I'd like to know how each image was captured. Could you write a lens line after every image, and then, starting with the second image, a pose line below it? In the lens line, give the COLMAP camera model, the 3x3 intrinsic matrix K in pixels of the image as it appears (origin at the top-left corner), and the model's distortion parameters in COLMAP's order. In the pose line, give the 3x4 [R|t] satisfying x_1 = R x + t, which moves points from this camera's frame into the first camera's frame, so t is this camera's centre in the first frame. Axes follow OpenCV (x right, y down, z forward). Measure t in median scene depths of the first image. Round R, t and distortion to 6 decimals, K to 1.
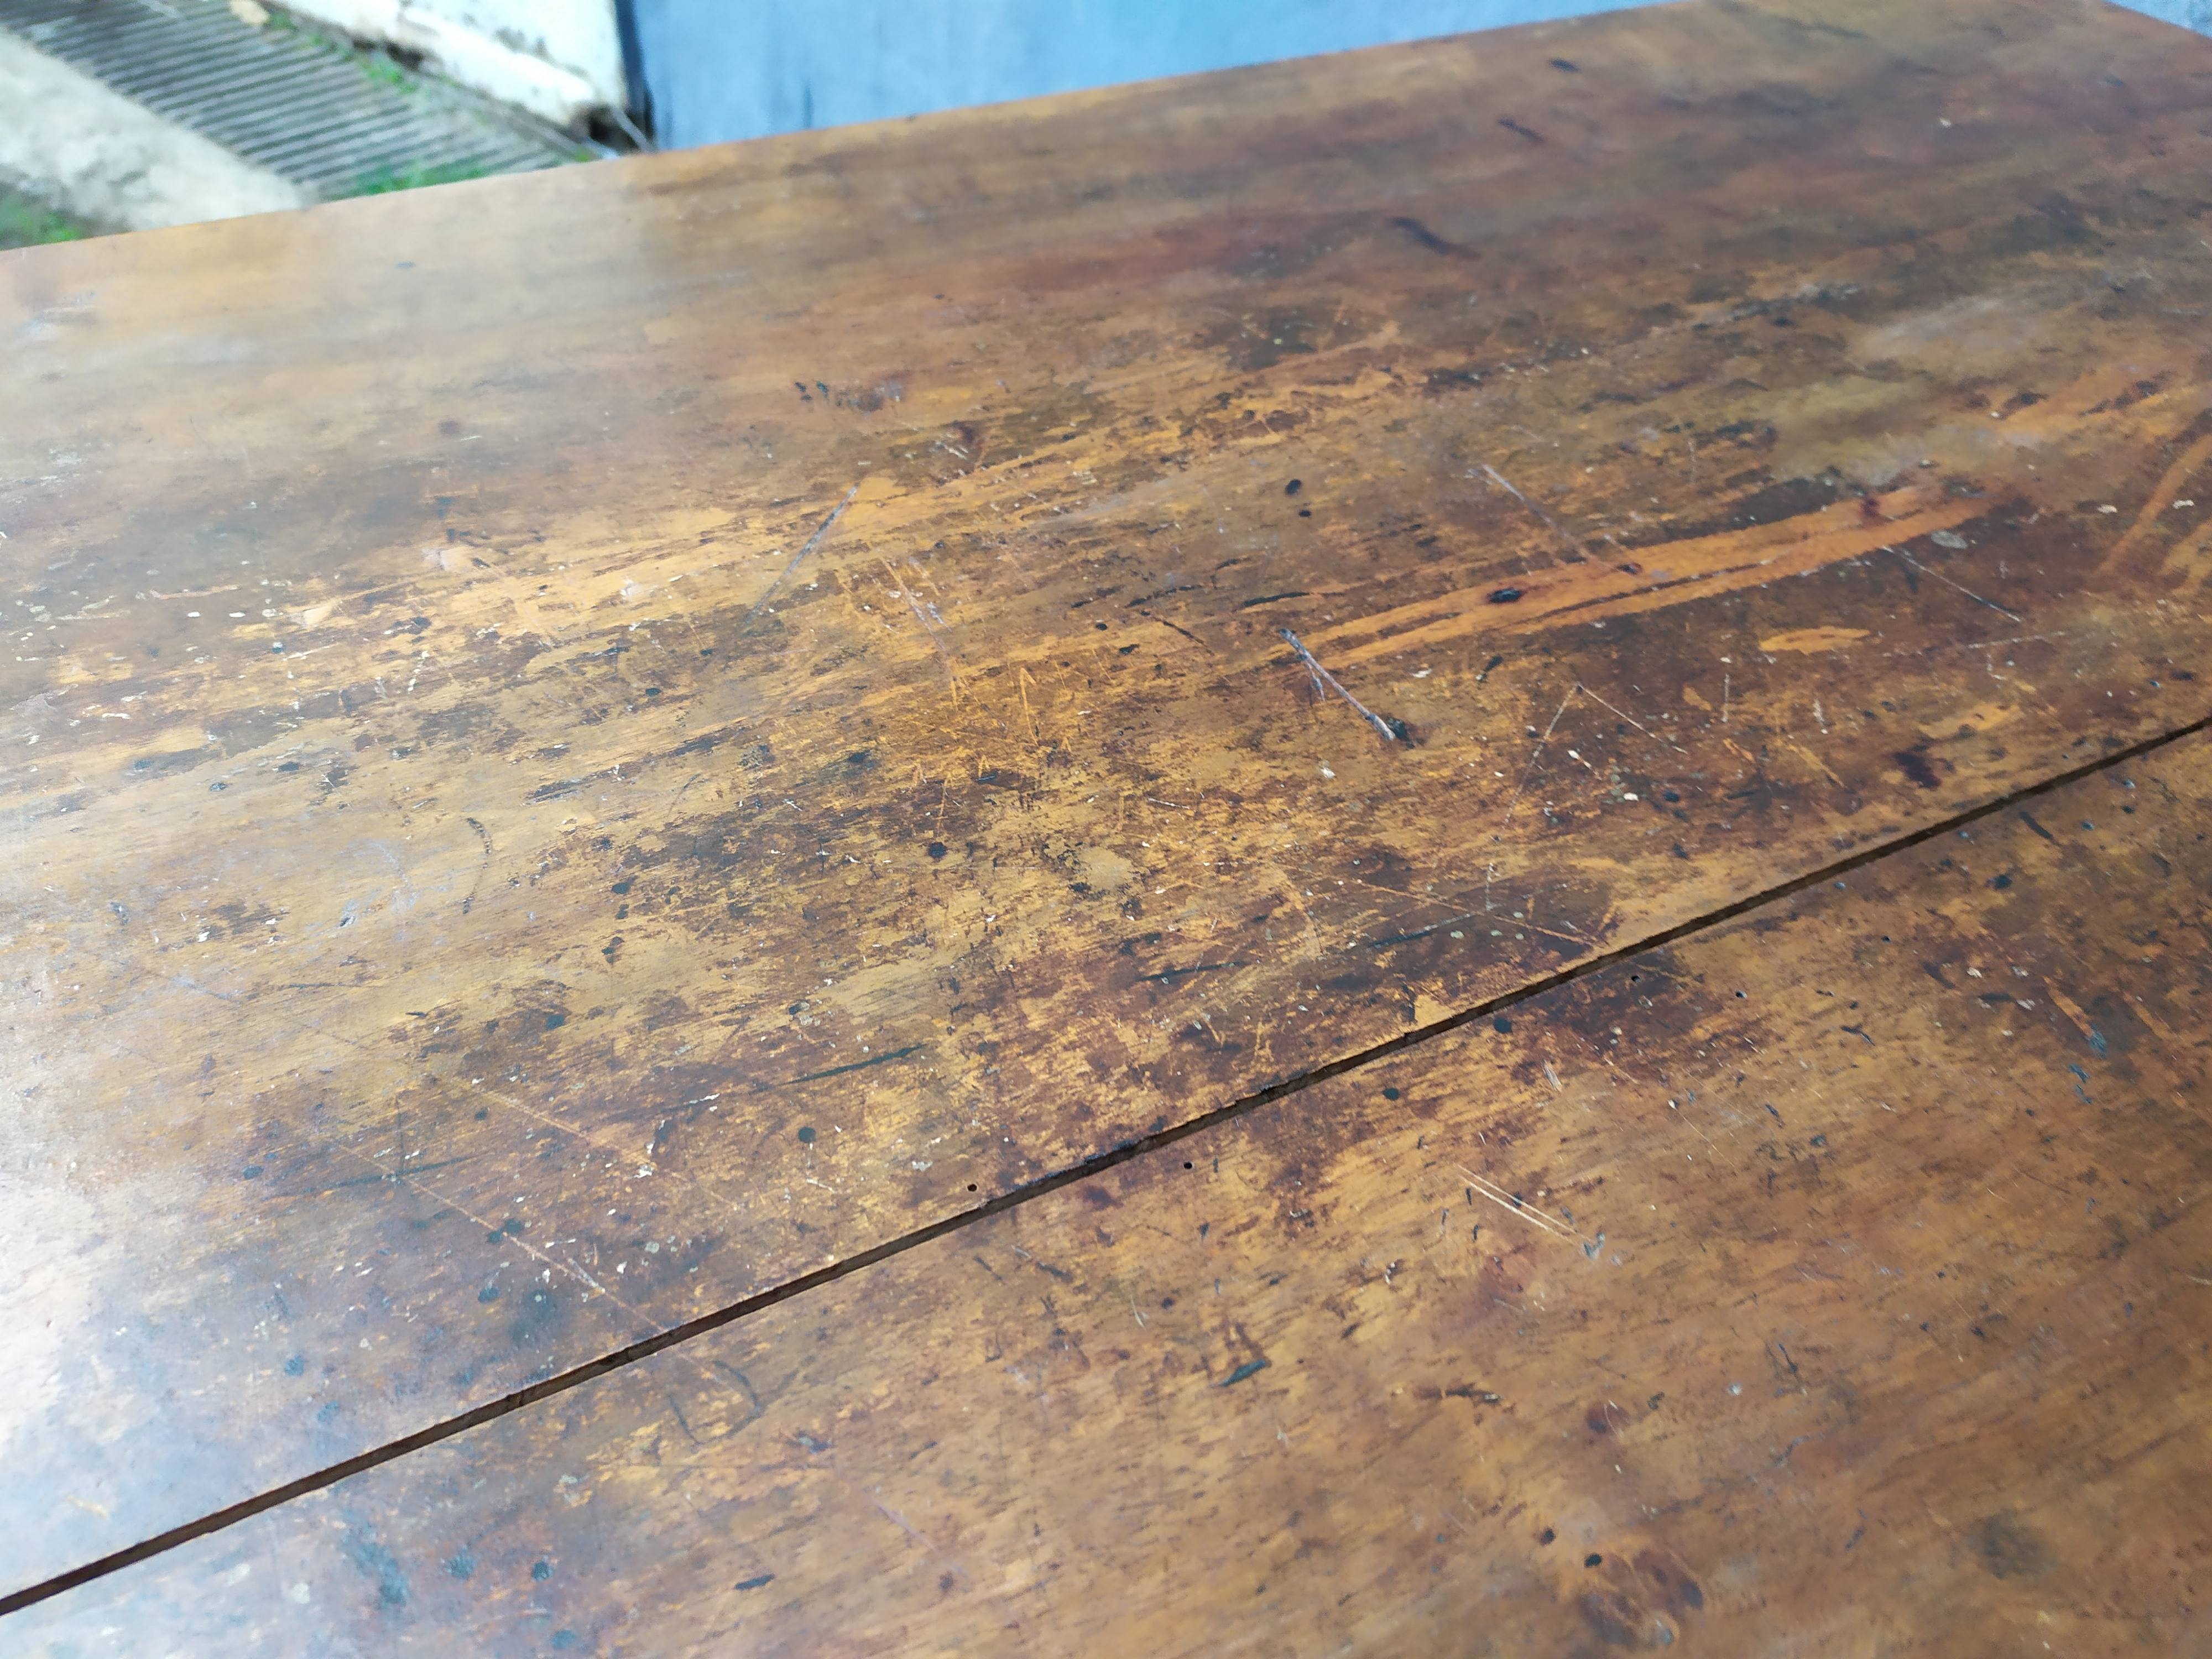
lens RADIAL K [[1739.2, 0, 1113.9], [0, 1739.2, 830.5], [0, 0, 1]] dist [0.029627, 0.000902]
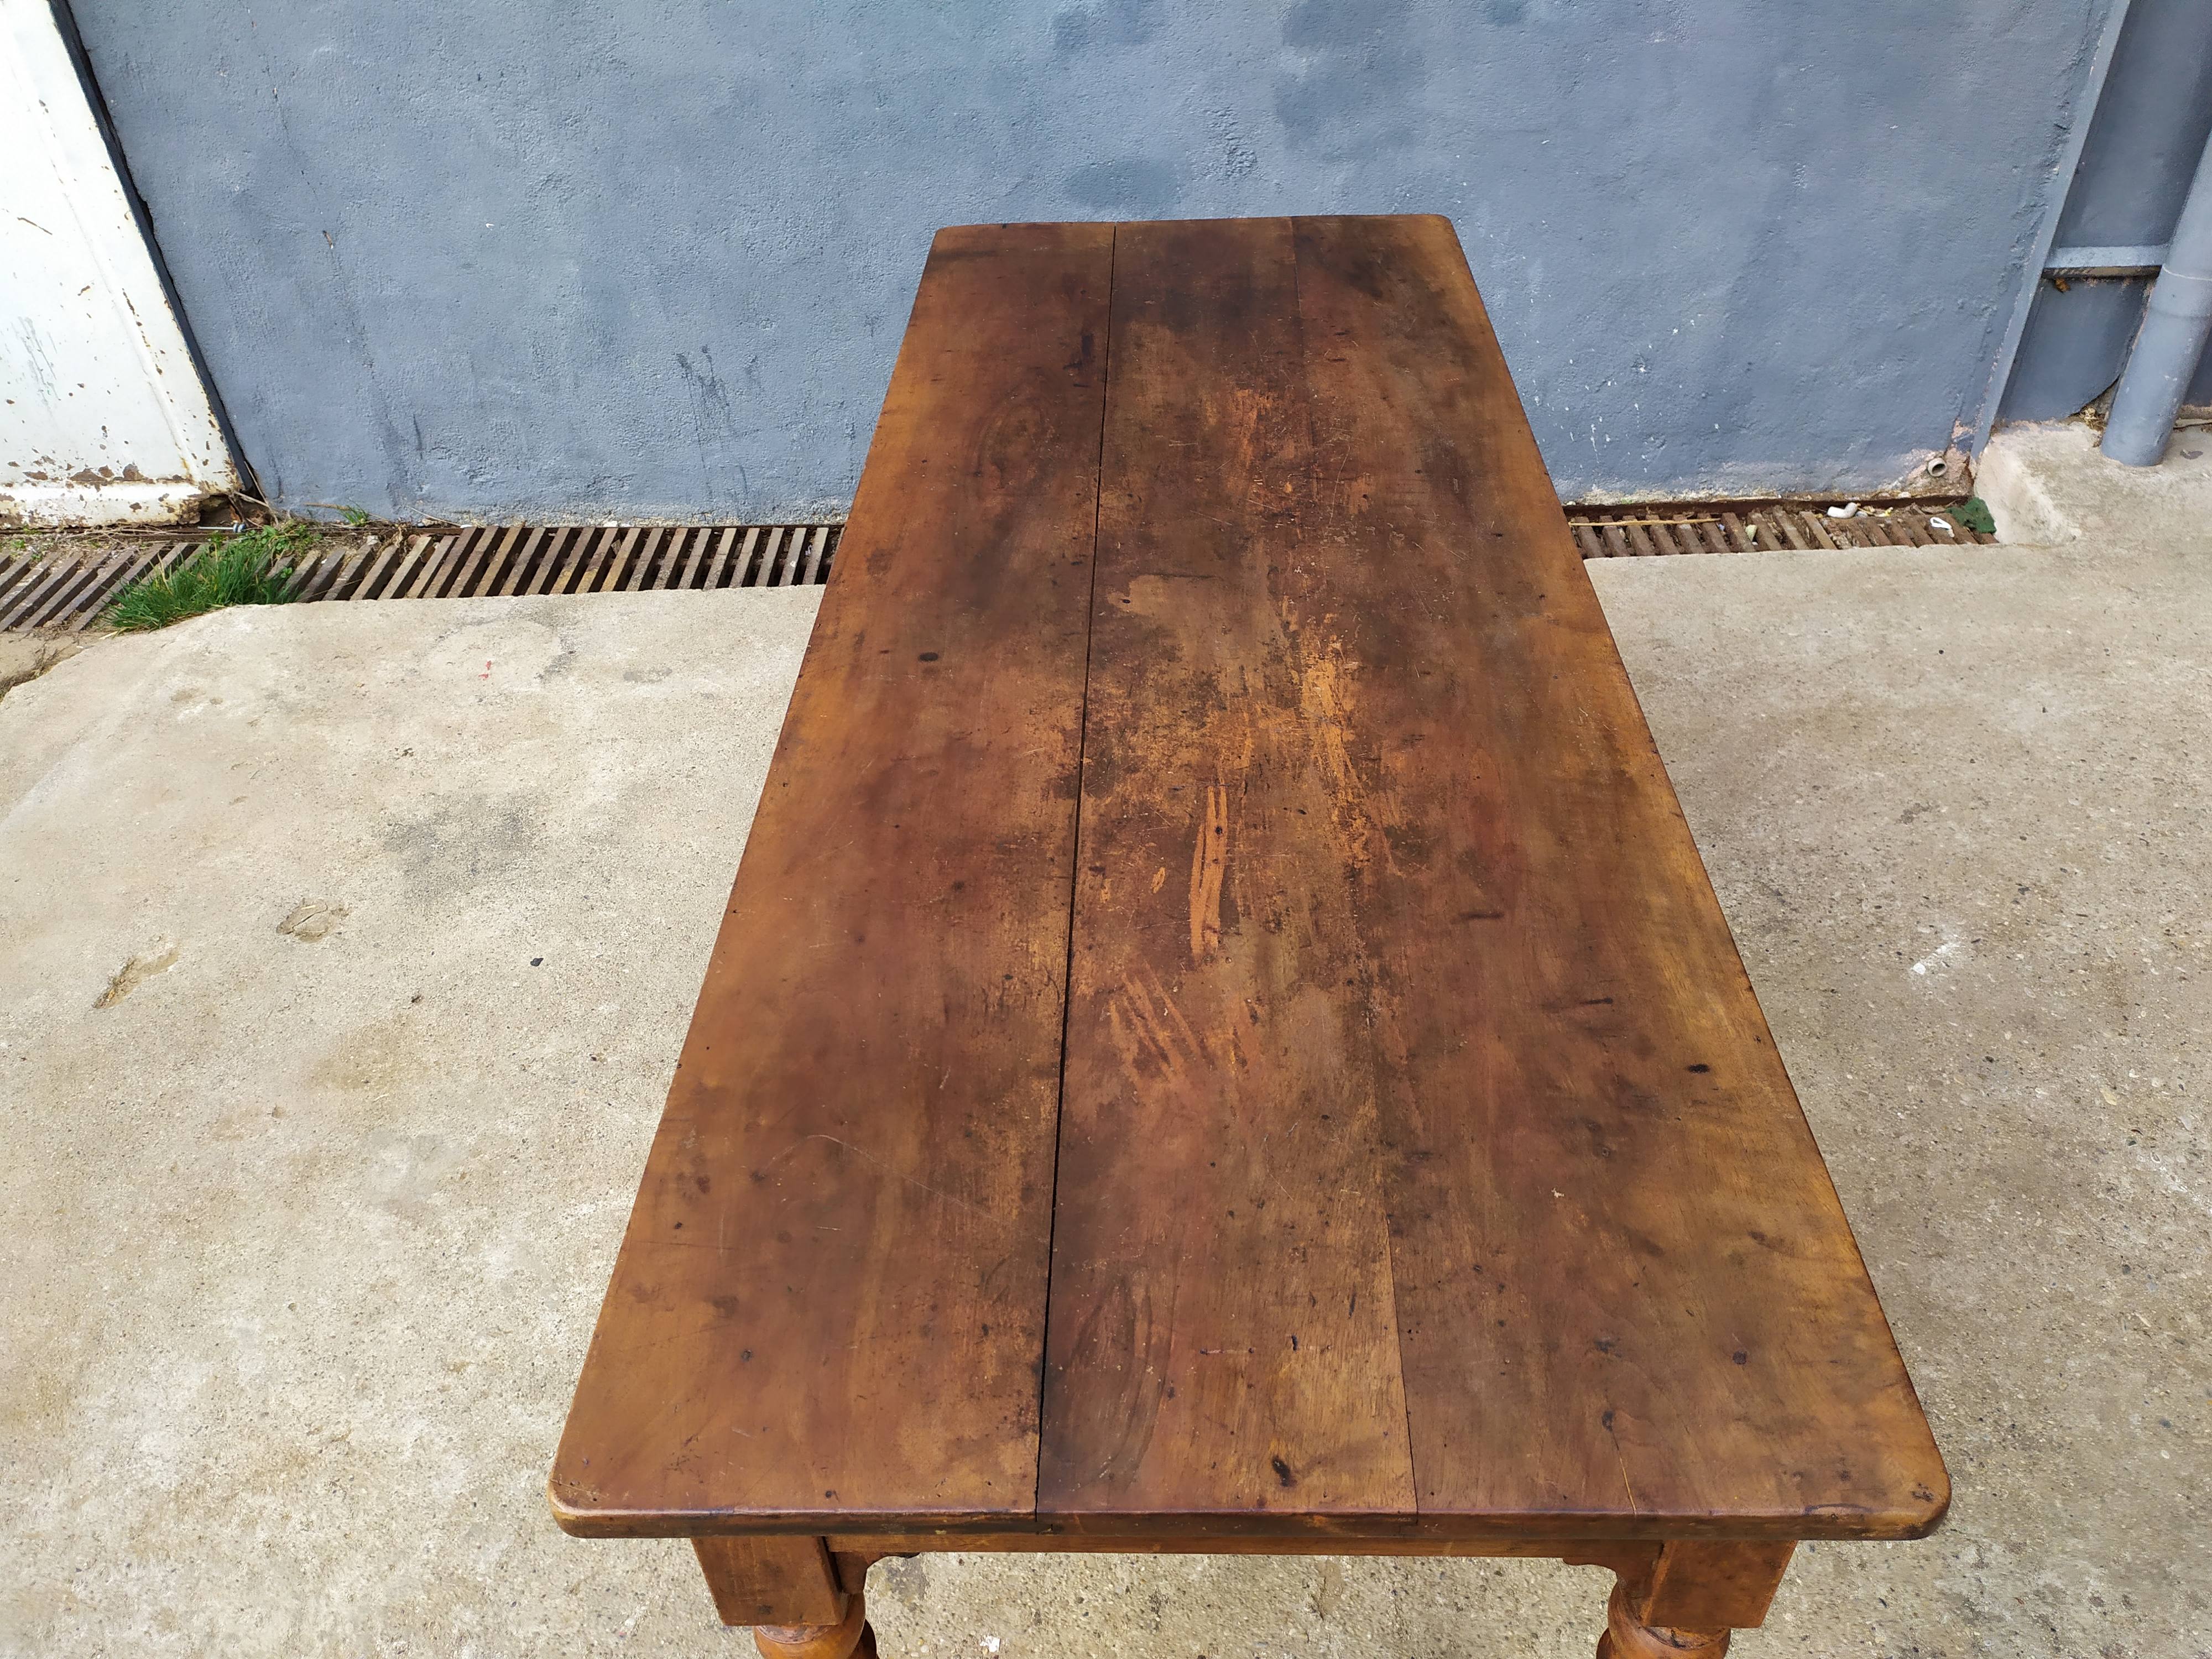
lens RADIAL K [[1680.0, 0, 1125.3], [0, 1680.0, 817.3], [0, 0, 1]] dist [0.044925, -0.043041]
pose [[-0.472873, 0.525301, -0.707425, 2.495502], [-0.584376, 0.413921, 0.697979, -2.212892], [0.659467, 0.743457, 0.111241, 0.560264]]
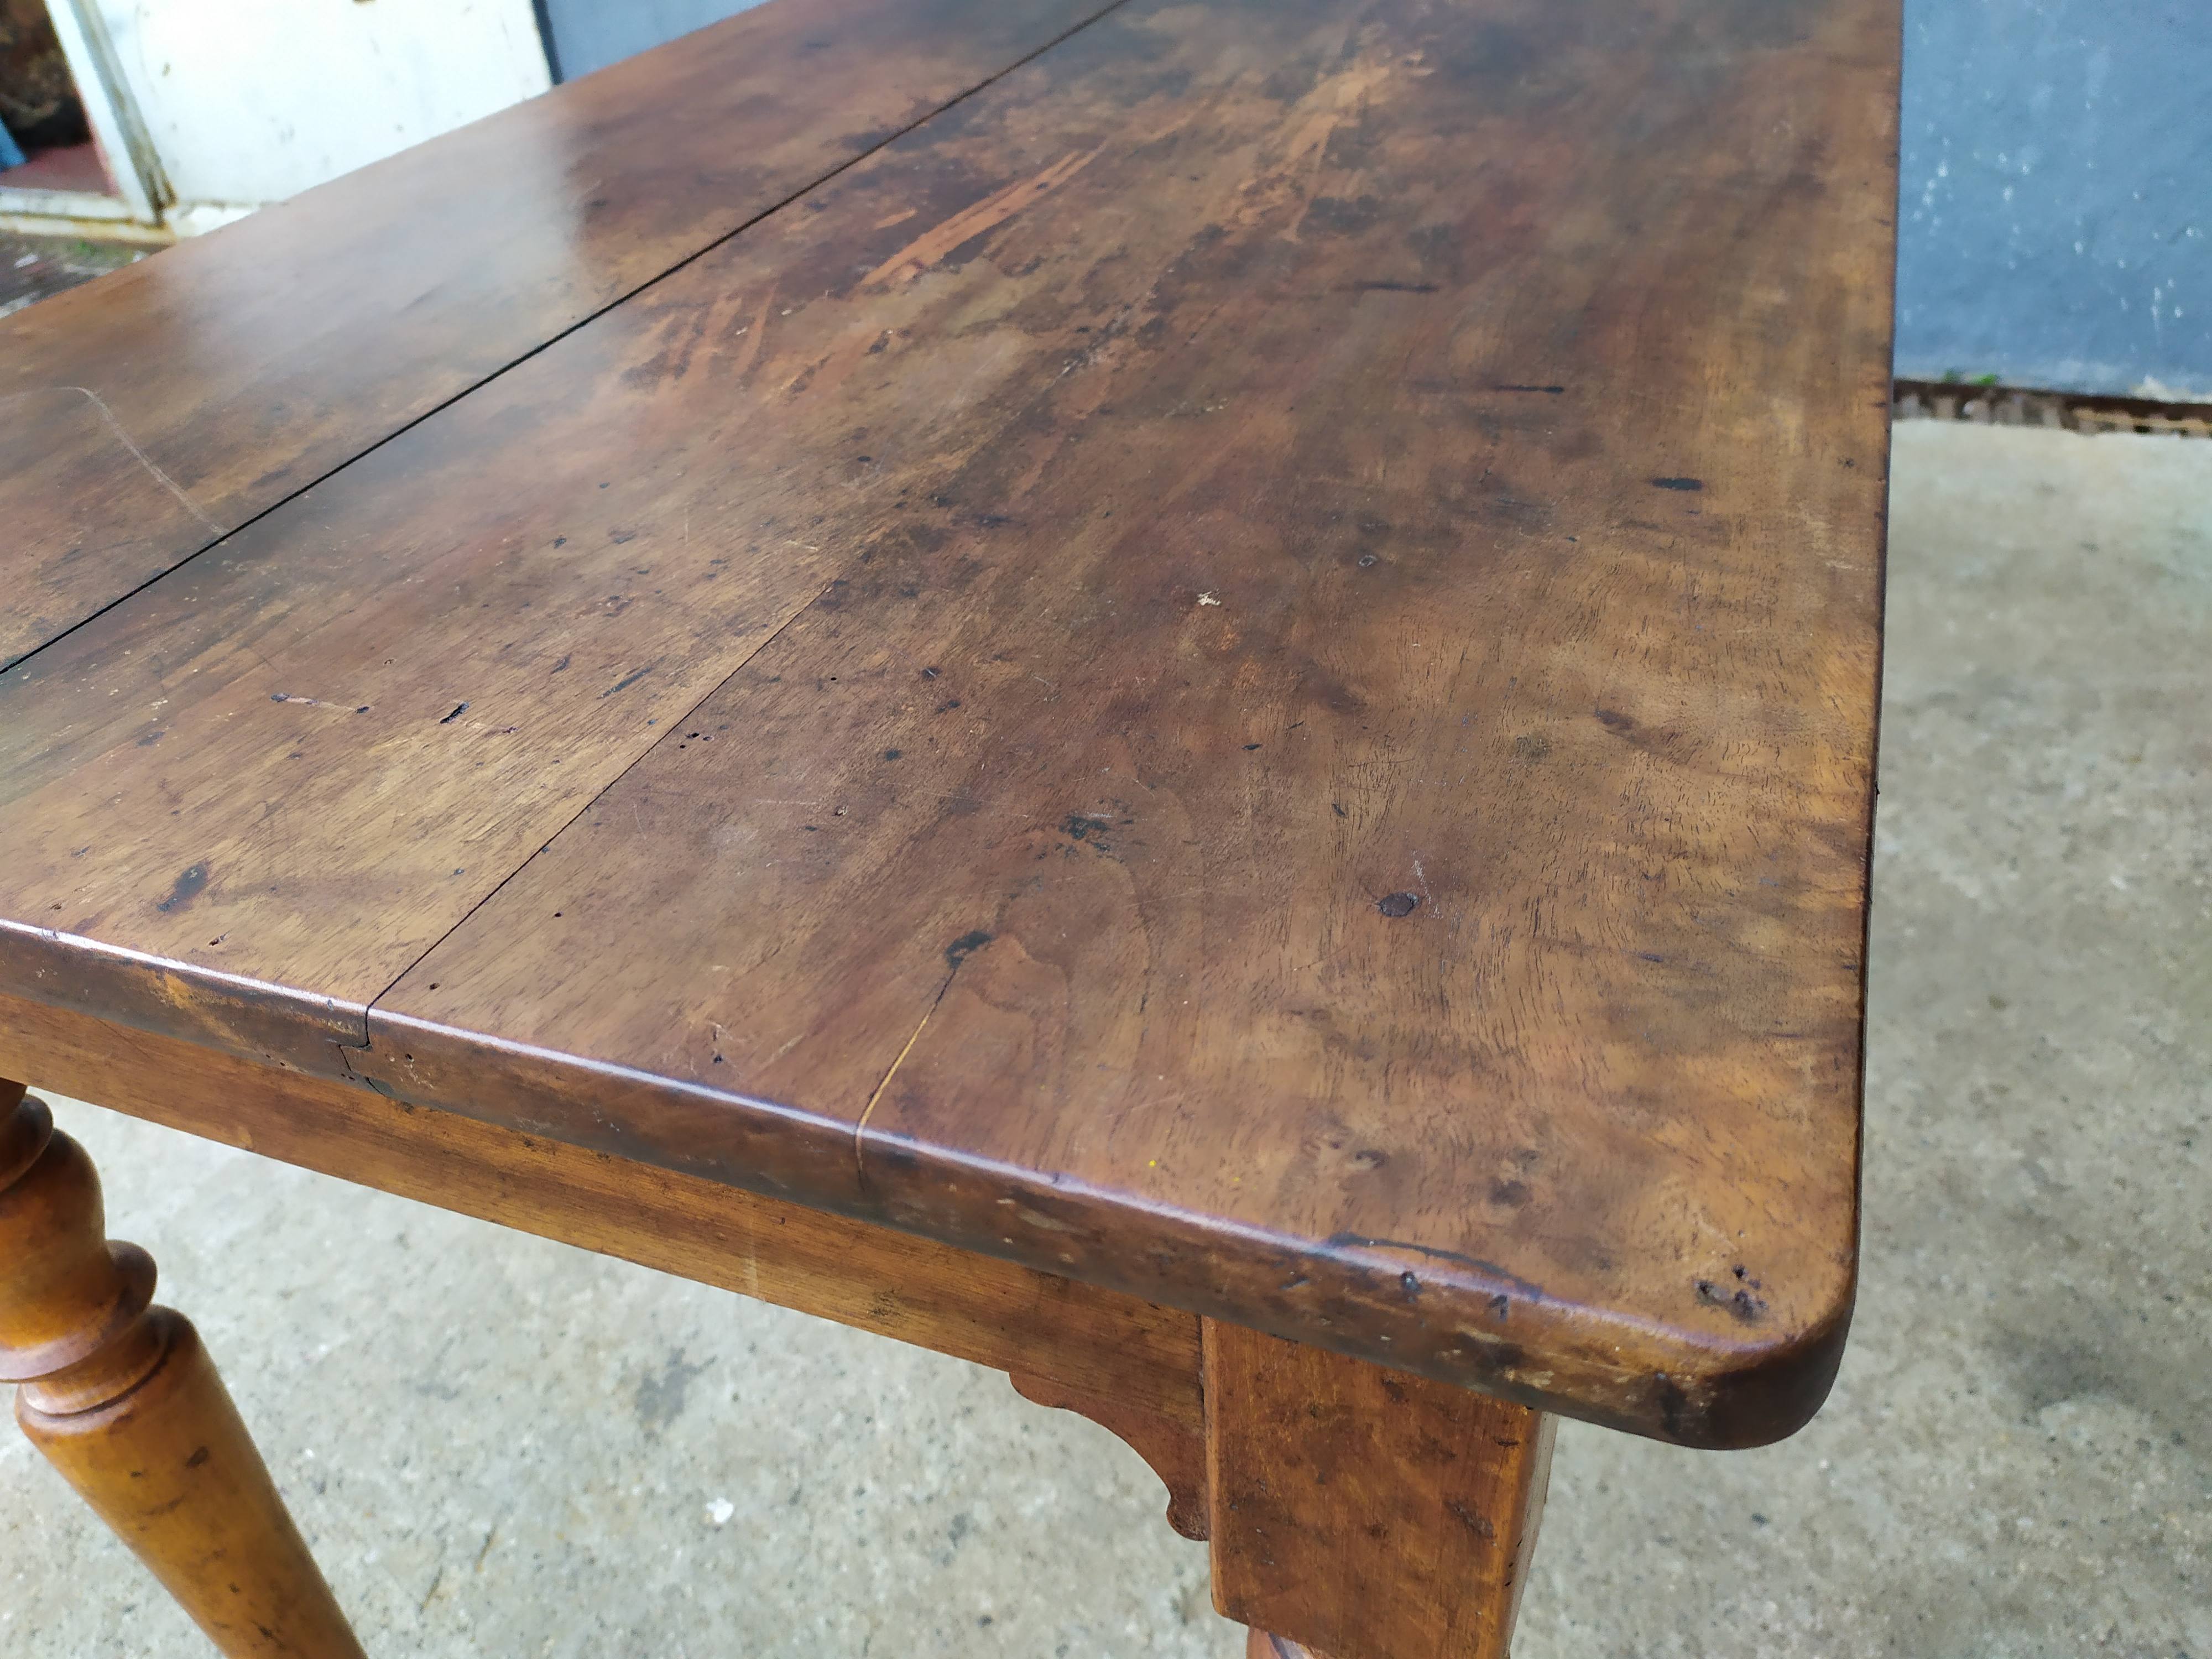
lens RADIAL K [[1721.2, 0, 1101.7], [0, 1721.2, 812.8], [0, 0, 1]] dist [0.045102, -0.061350]
pose [[-0.741839, 0.393511, -0.542978, 1.471480], [-0.430182, 0.341879, 0.835501, -1.501213], [0.514411, 0.853386, -0.084338, 1.808670]]
